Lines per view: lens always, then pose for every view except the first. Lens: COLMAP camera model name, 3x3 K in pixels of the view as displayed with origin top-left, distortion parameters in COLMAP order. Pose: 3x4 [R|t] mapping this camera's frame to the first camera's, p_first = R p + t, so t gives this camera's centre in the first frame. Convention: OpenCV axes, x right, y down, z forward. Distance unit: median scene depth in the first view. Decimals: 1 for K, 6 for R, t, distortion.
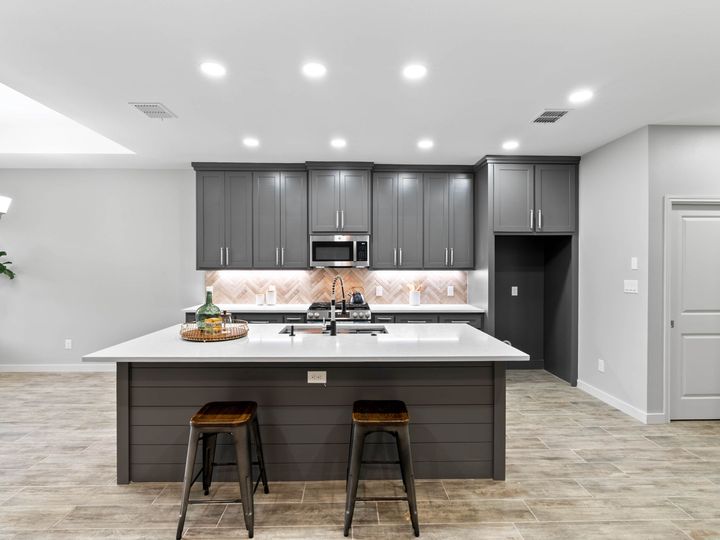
lens RADIAL K [[372.3, 0, 354.6], [0, 372.3, 269.3], [0, 0, 1]] dist [-0.002053, -0.000733]
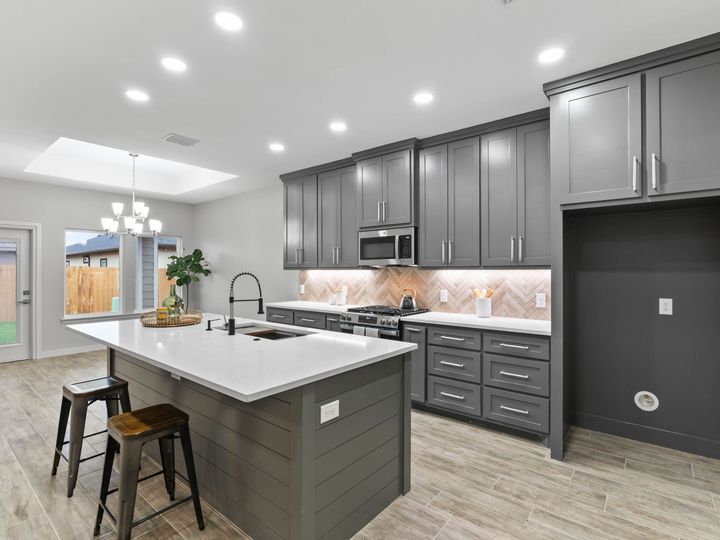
lens RADIAL K [[372.3, 0, 357.5], [0, 372.3, 269.8], [0, 0, 1]] dist [-0.002053, -0.000733]
pose [[0.752873, -0.002631, -0.658161, 0.468791], [-0.001597, 0.999982, -0.005823, 0.007932], [0.658164, 0.005435, 0.752855, 0.289947]]
